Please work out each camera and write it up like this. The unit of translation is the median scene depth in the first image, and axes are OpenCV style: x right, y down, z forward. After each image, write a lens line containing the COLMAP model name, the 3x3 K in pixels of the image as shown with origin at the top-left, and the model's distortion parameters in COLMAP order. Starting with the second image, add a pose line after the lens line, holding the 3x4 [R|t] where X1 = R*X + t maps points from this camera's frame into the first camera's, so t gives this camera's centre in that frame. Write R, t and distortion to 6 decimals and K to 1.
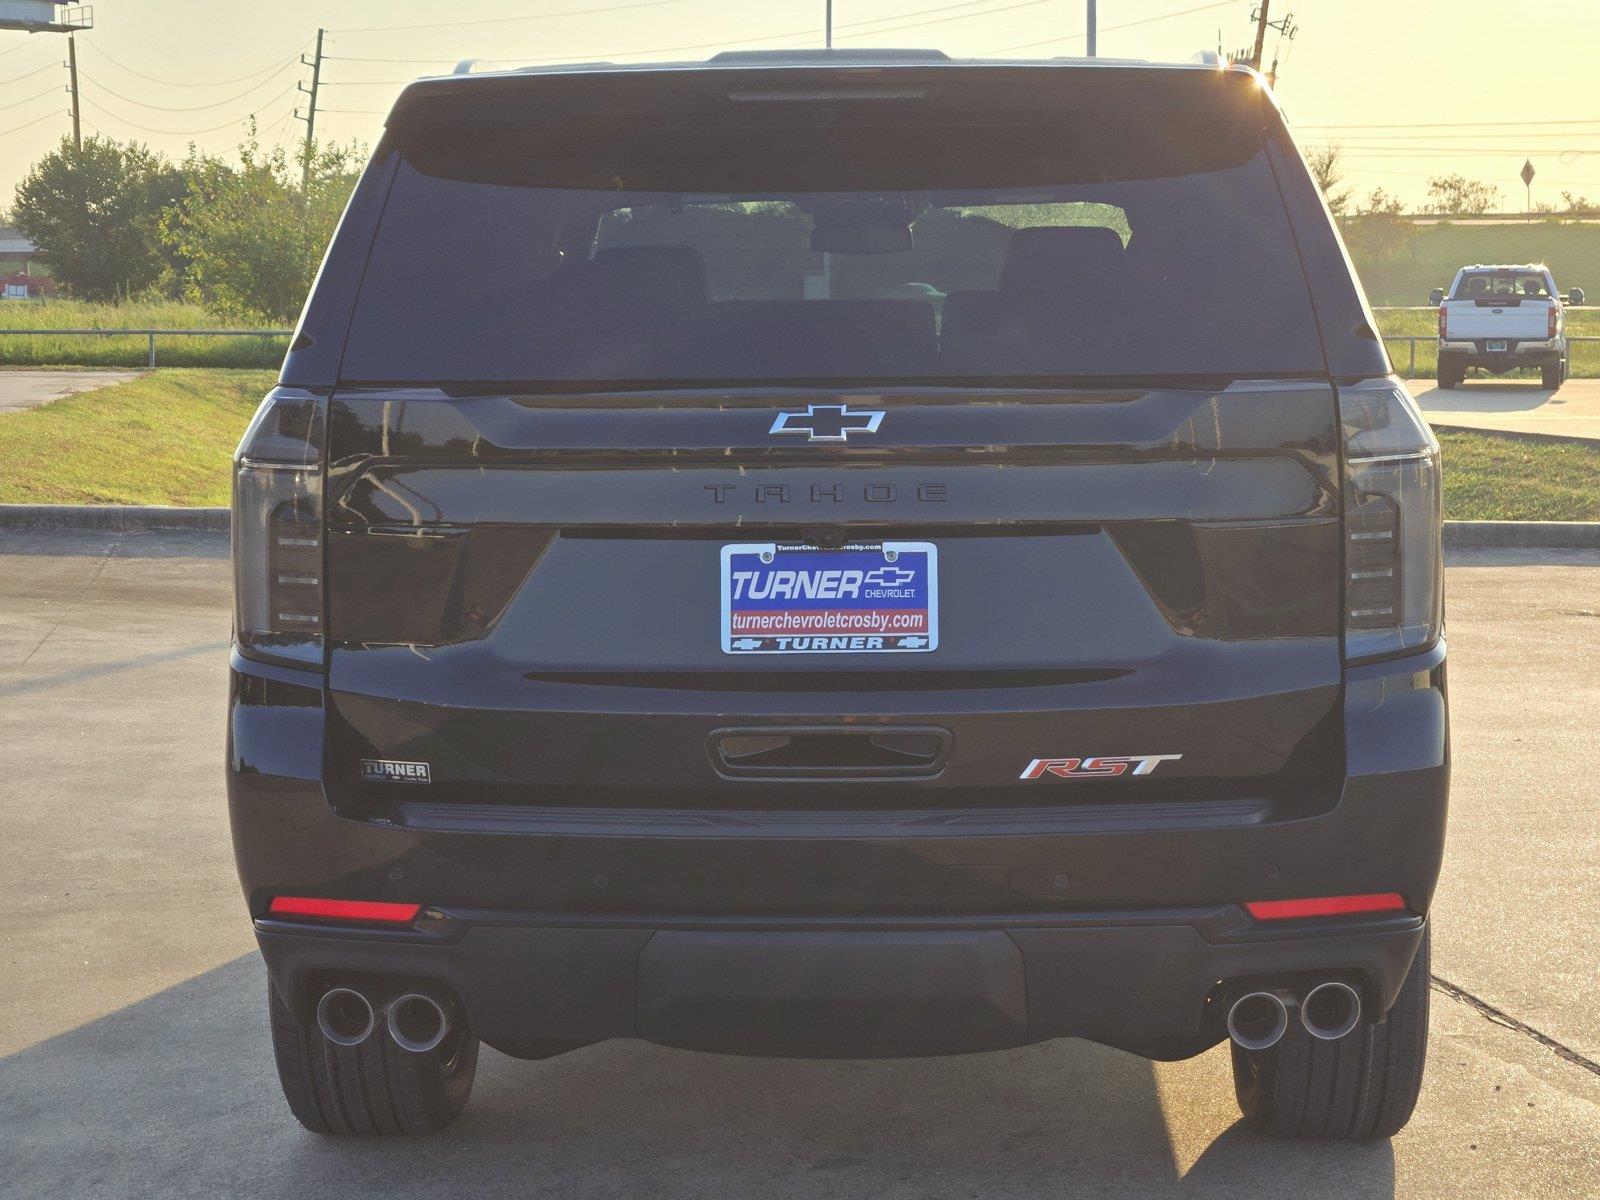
lens RADIAL K [[3251.2, 0, 800.0], [0, 3251.2, 600.0], [0, 0, 1]] dist [-0.699344, 5.931968]
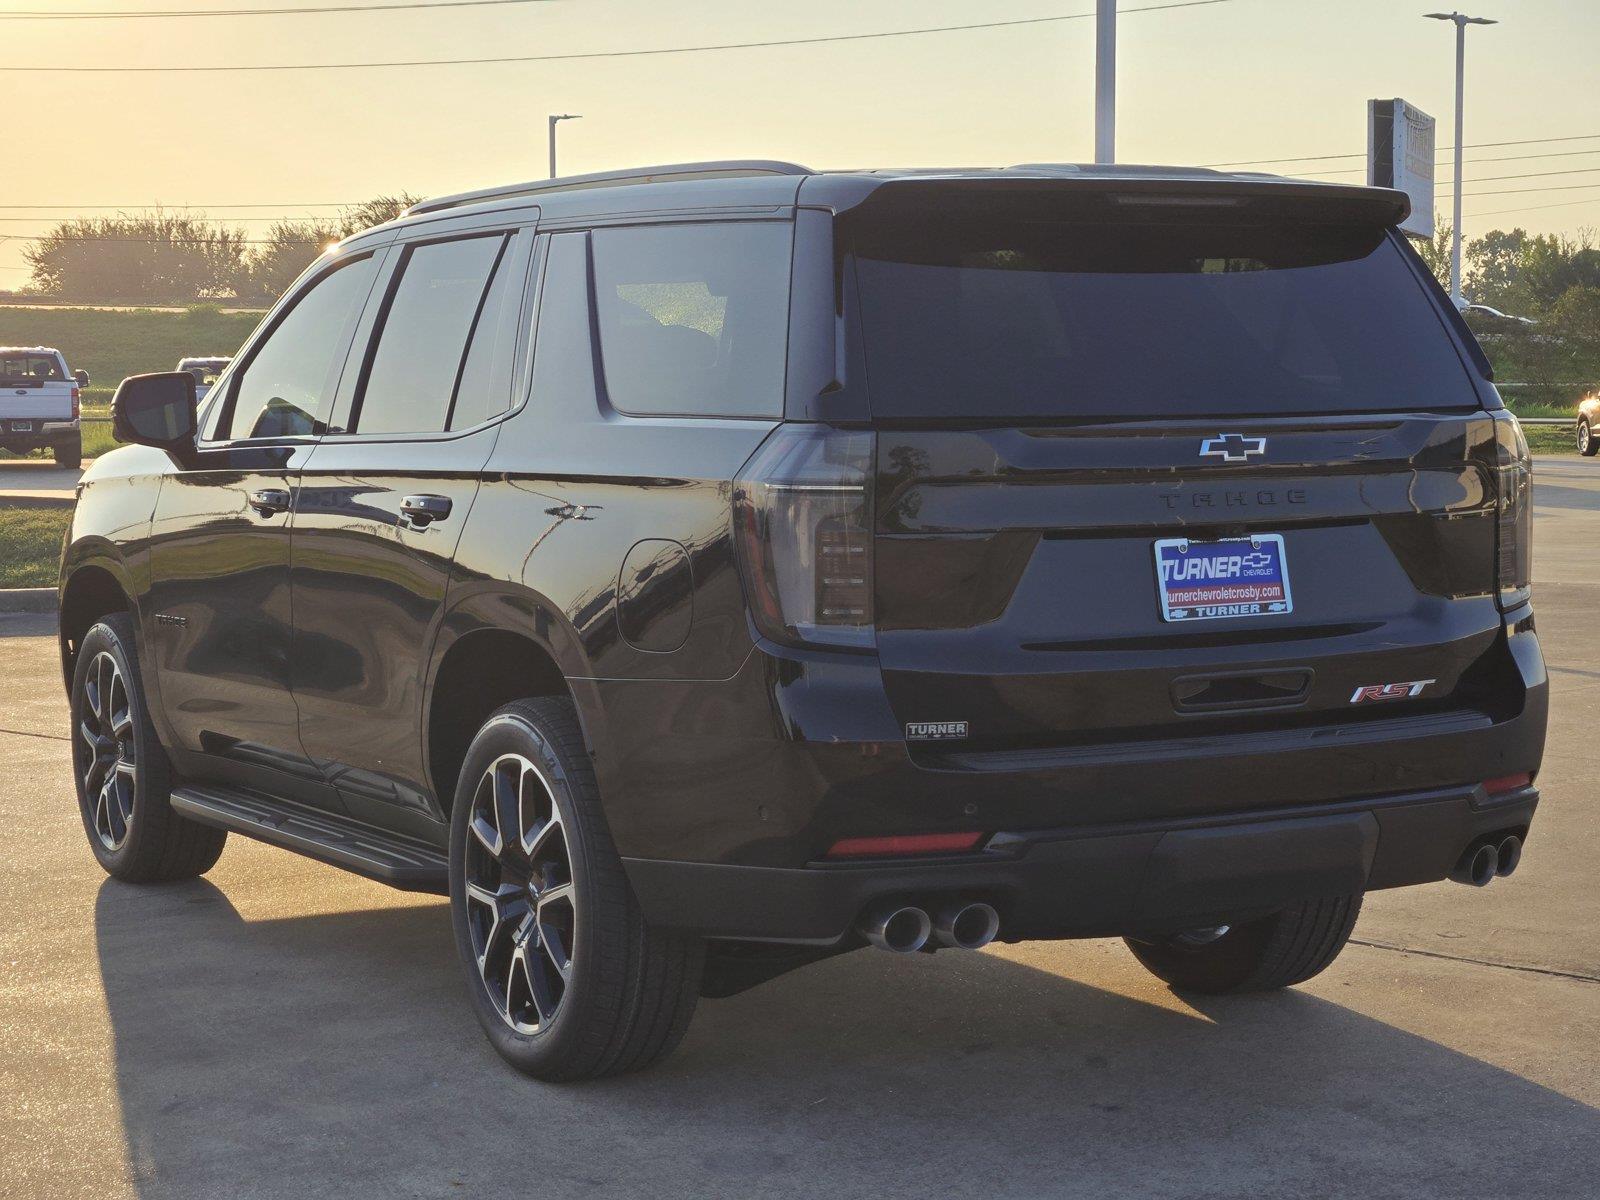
lens RADIAL K [[3298.8, 0, 769.4], [0, 3298.8, 599.6], [0, 0, 1]] dist [-0.431281, 4.448918]
pose [[0.852607, -0.039137, 0.521084, -0.861074], [0.054238, 0.998433, -0.013757, 0.017179], [-0.519730, 0.039992, 0.853394, -0.062878]]
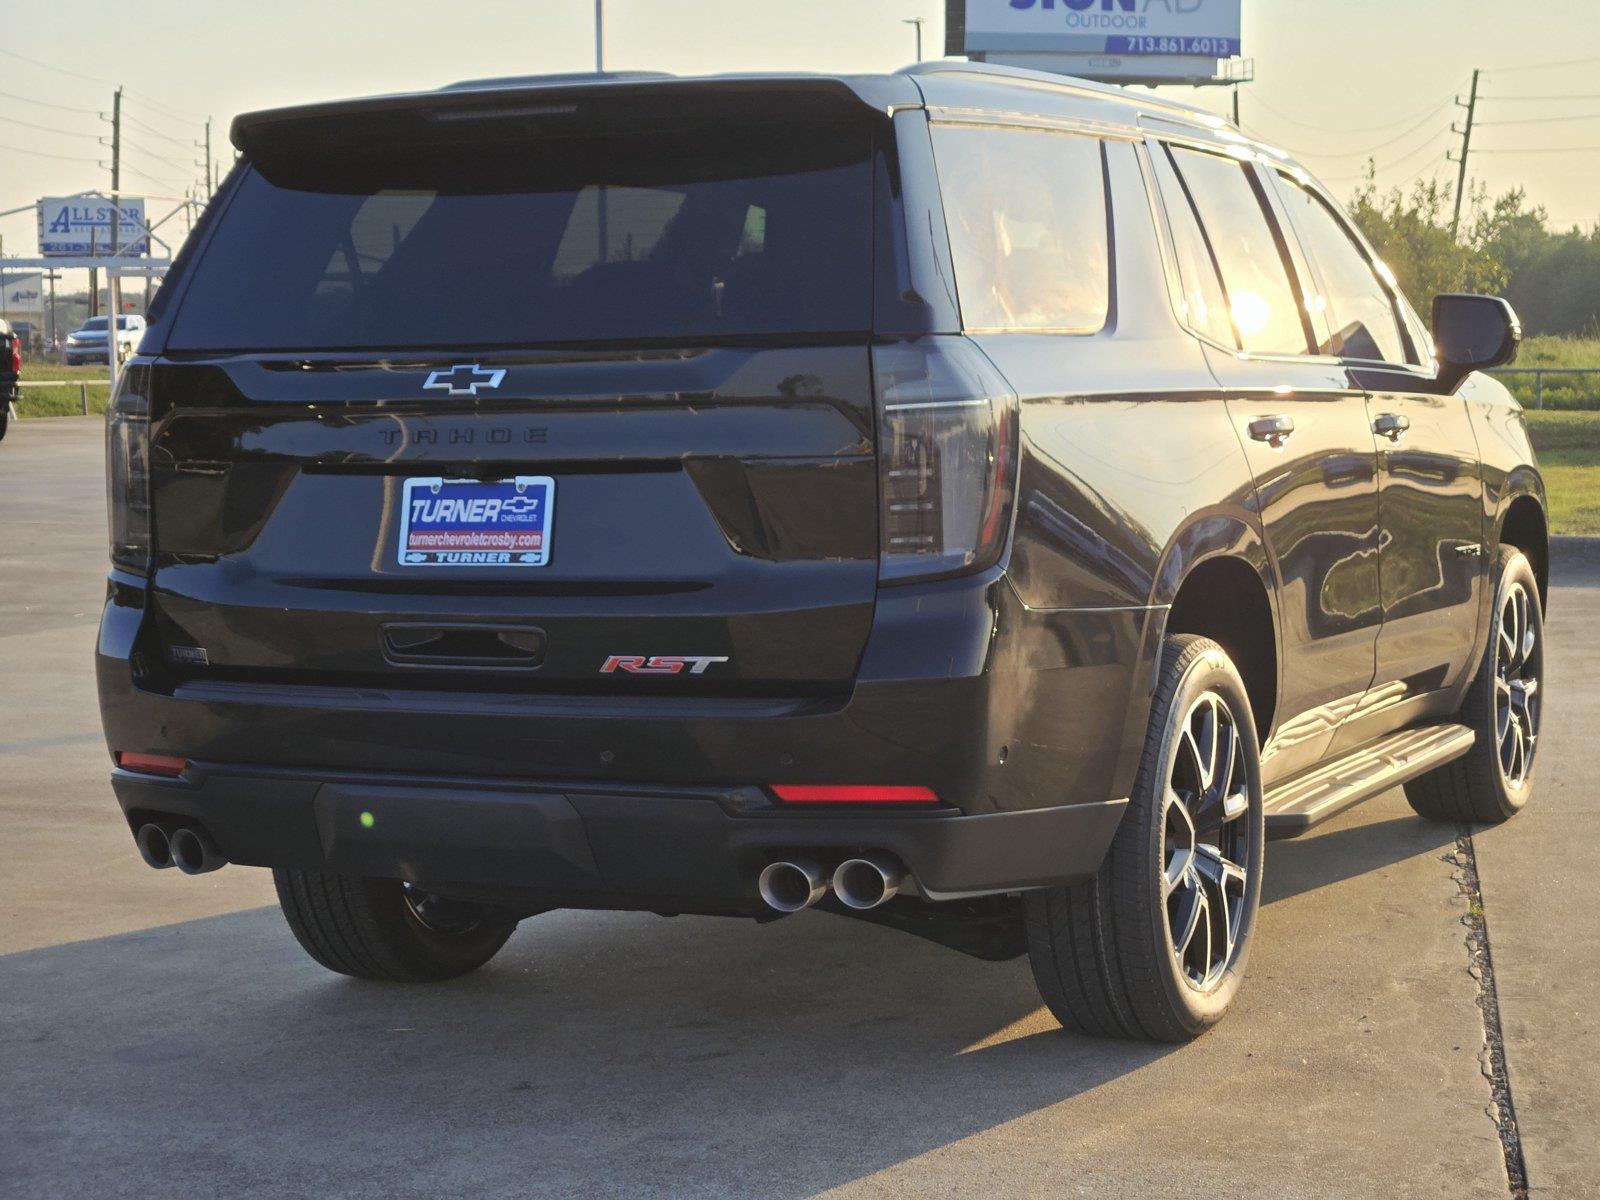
lens RADIAL K [[3251.2, 0, 800.0], [0, 3251.2, 600.0], [0, 0, 1]] dist [-0.699344, 5.931968]
pose [[0.923265, 0.021155, -0.383580, 0.594737], [-0.026695, 0.999602, -0.009126, 0.037172], [0.383234, 0.018666, 0.923463, -0.086999]]
